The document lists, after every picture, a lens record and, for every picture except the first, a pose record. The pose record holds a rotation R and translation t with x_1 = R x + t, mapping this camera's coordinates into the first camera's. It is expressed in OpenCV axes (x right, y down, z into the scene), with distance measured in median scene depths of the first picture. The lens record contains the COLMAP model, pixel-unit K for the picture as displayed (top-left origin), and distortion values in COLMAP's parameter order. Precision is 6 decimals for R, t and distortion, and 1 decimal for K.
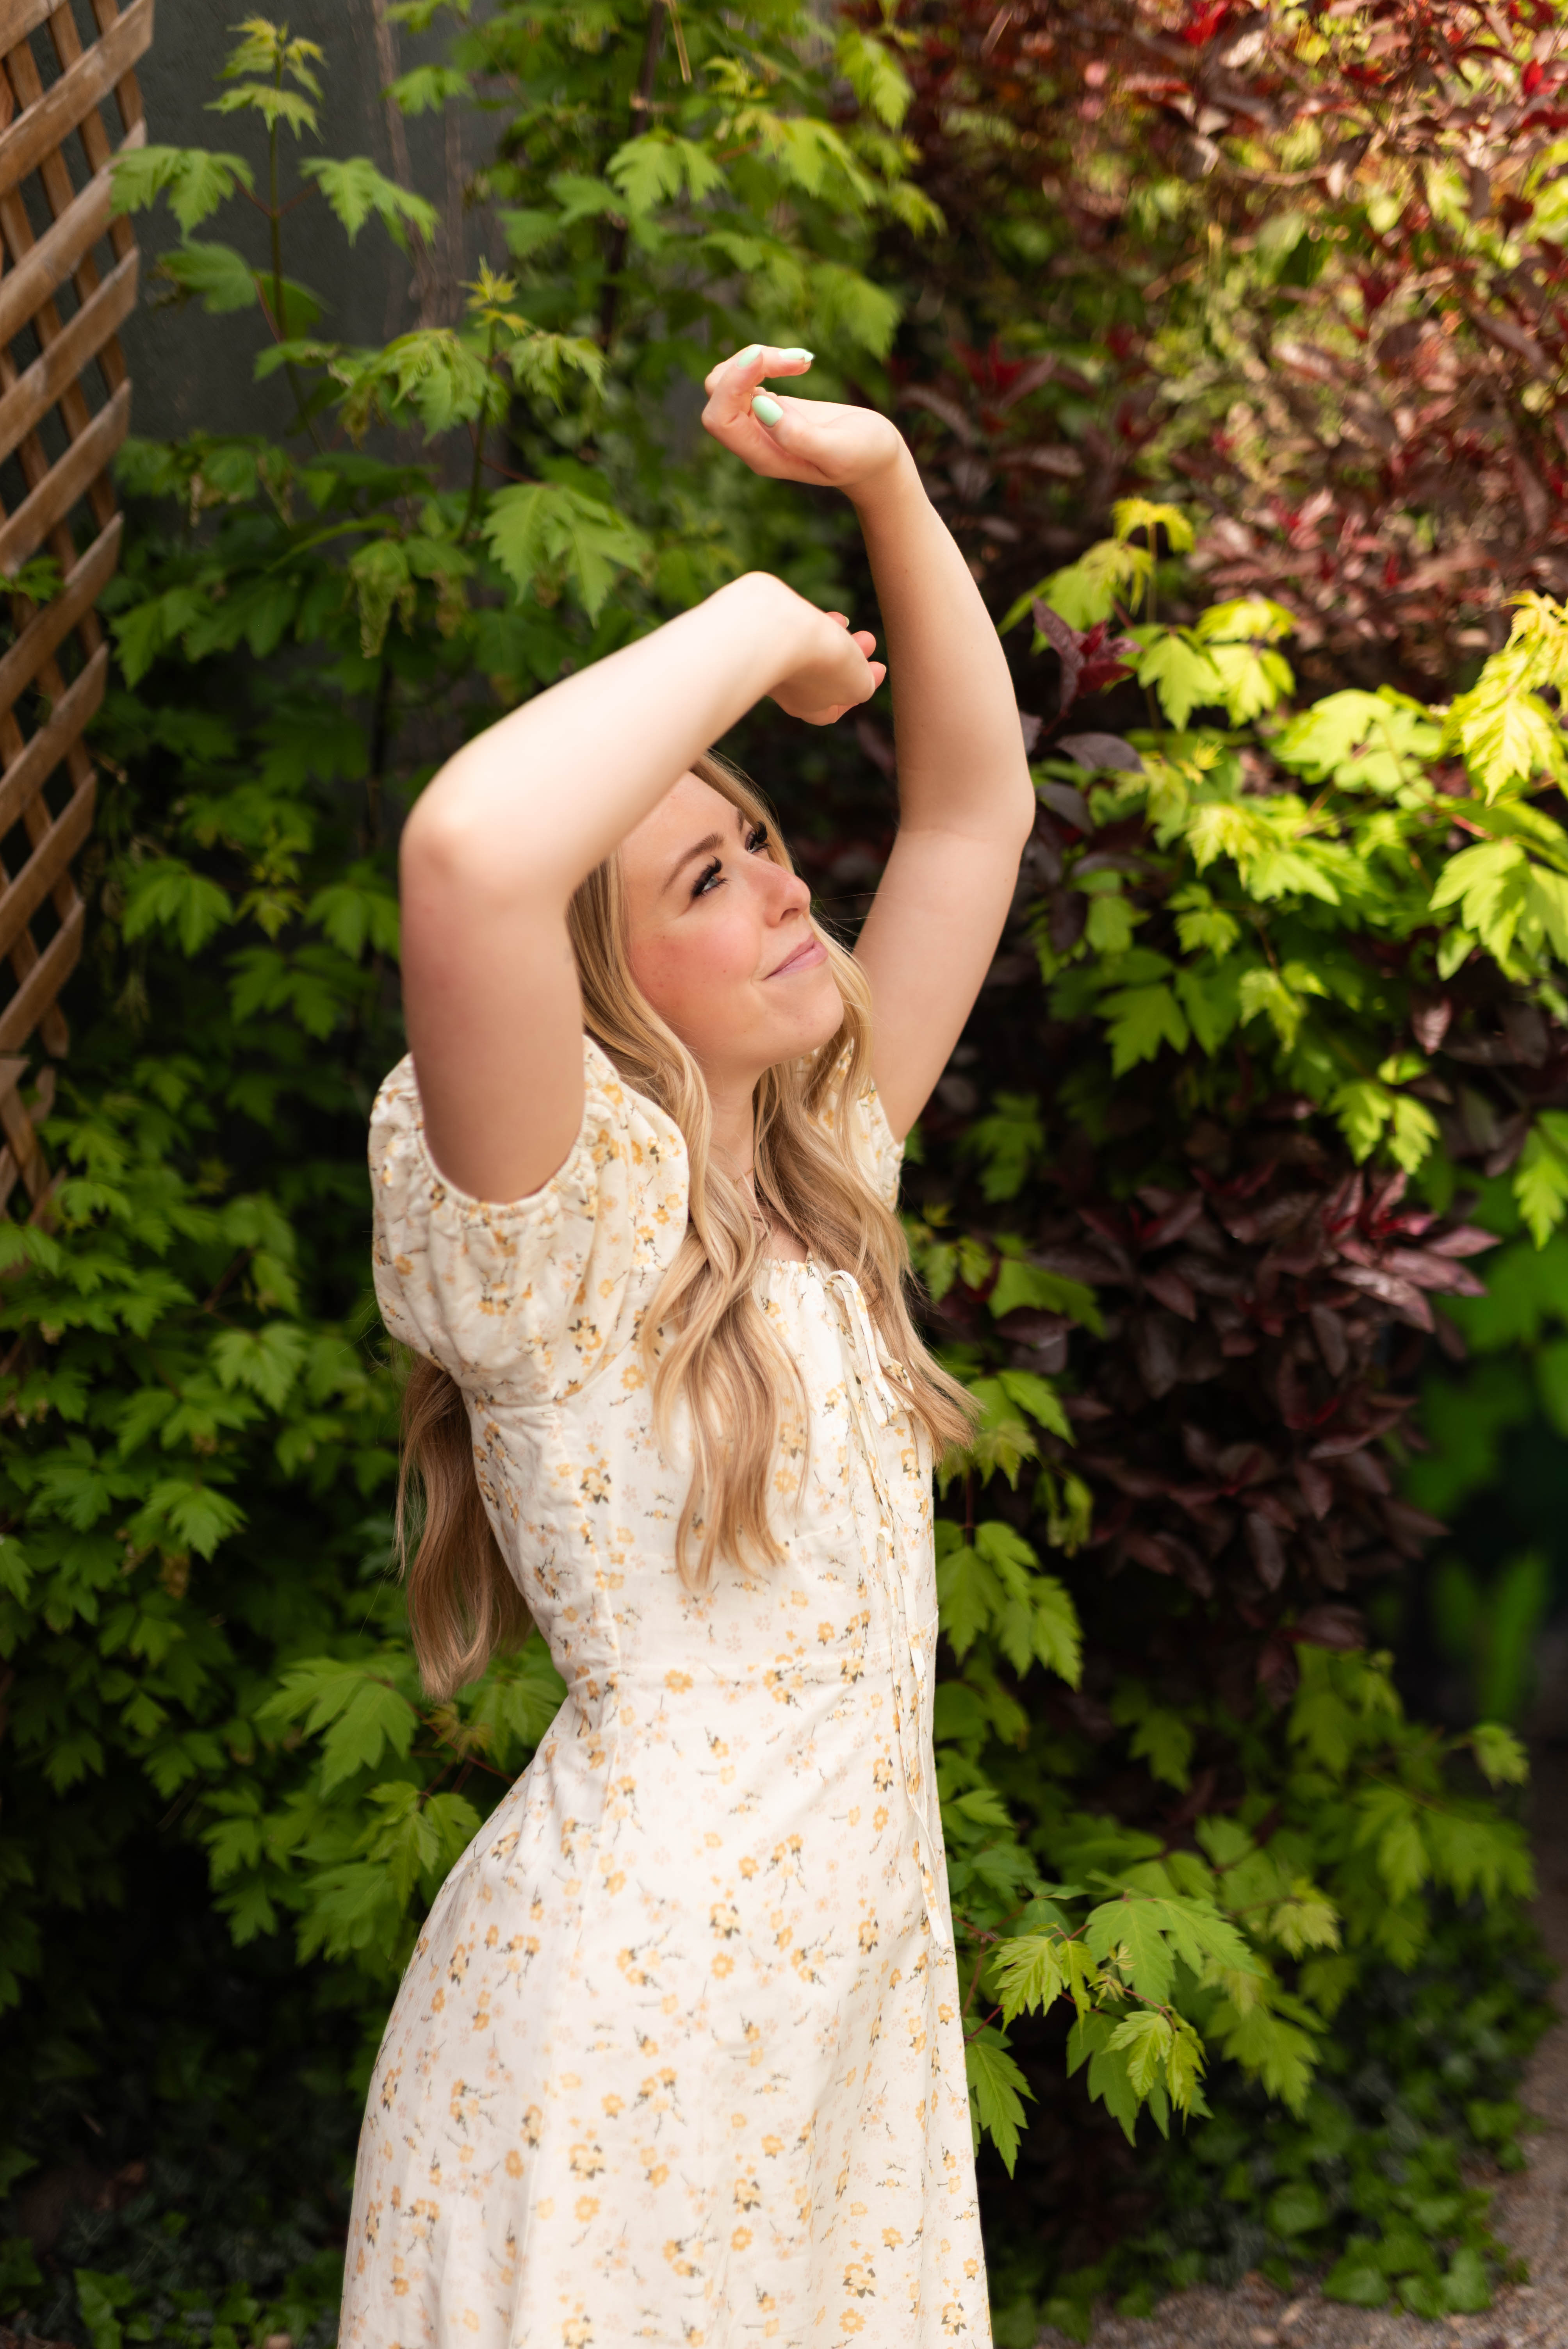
lens RADIAL K [[2267.2, 0, 826.2], [0, 2267.2, 1172.3], [0, 0, 1]] dist [0.000775, 0.005536]
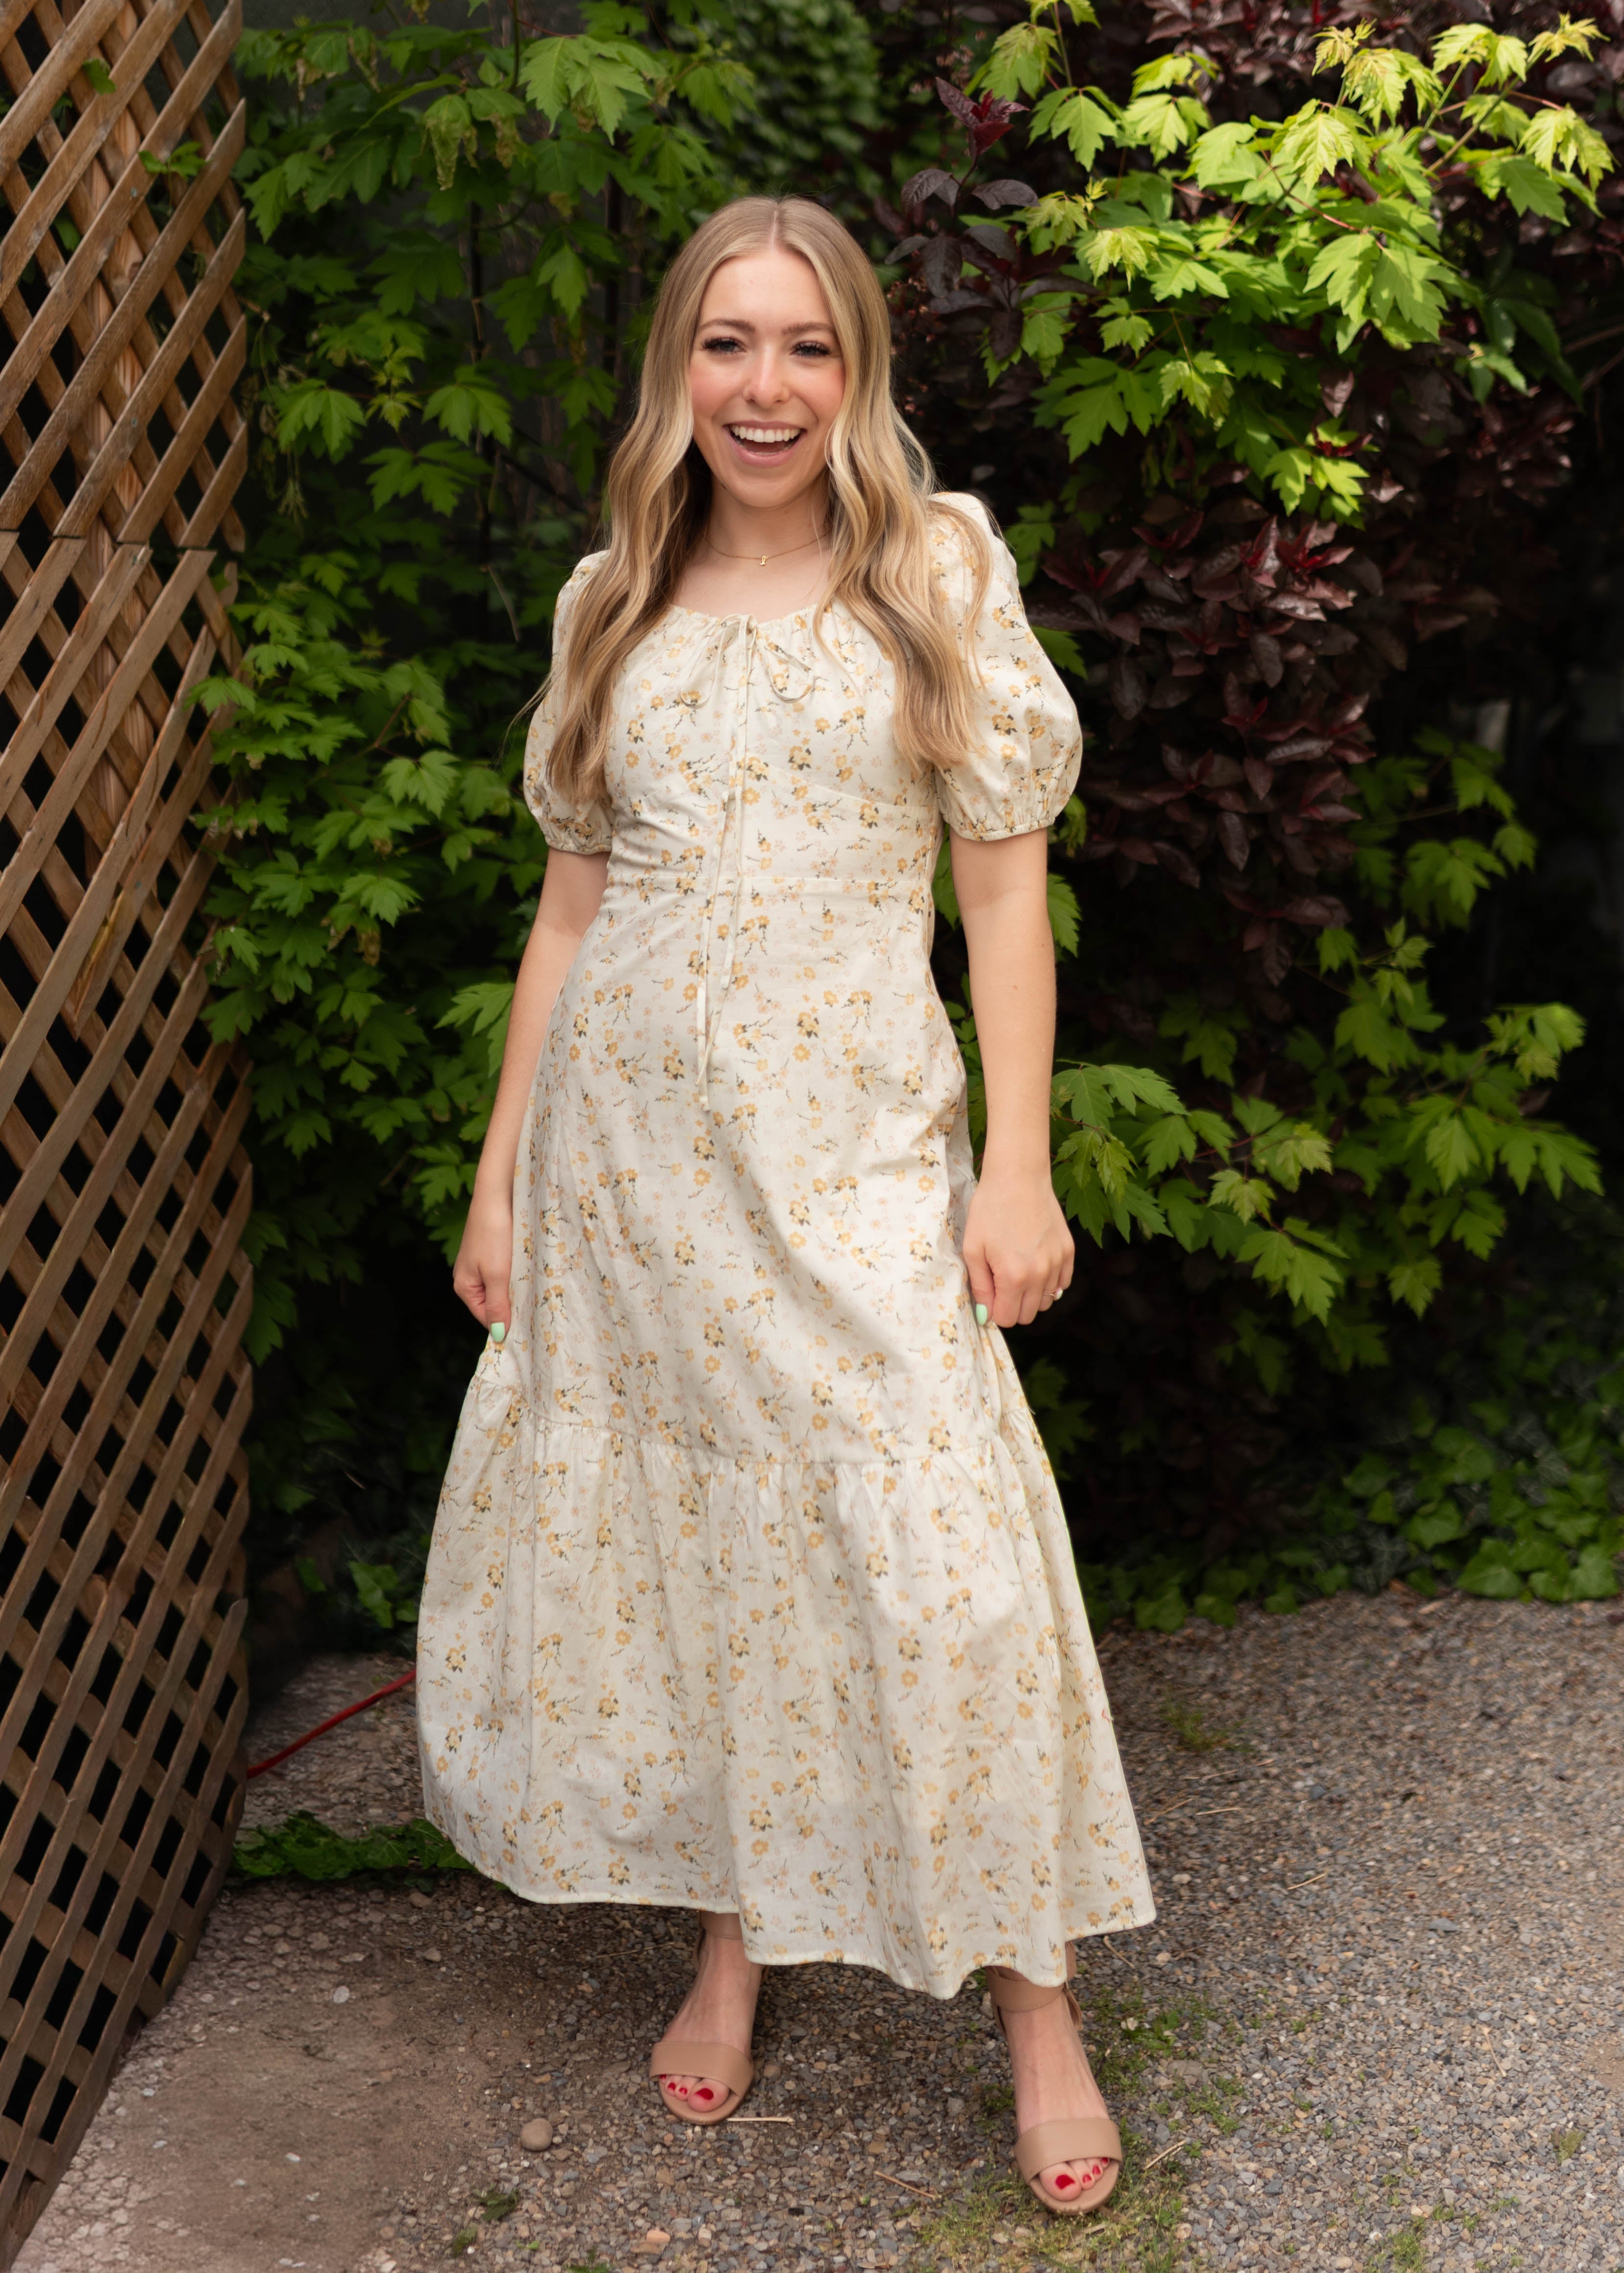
lens RADIAL K [[2896.3, 0, 832.5], [0, 2896.3, 942.1], [0, 0, 1]] dist [-0.005672, 0.012060]
pose [[0.987878, -0.086480, -0.128911, 0.165700], [0.091708, 0.995165, 0.035170, 0.137624], [0.125246, -0.046566, 0.991032, -0.532512]]
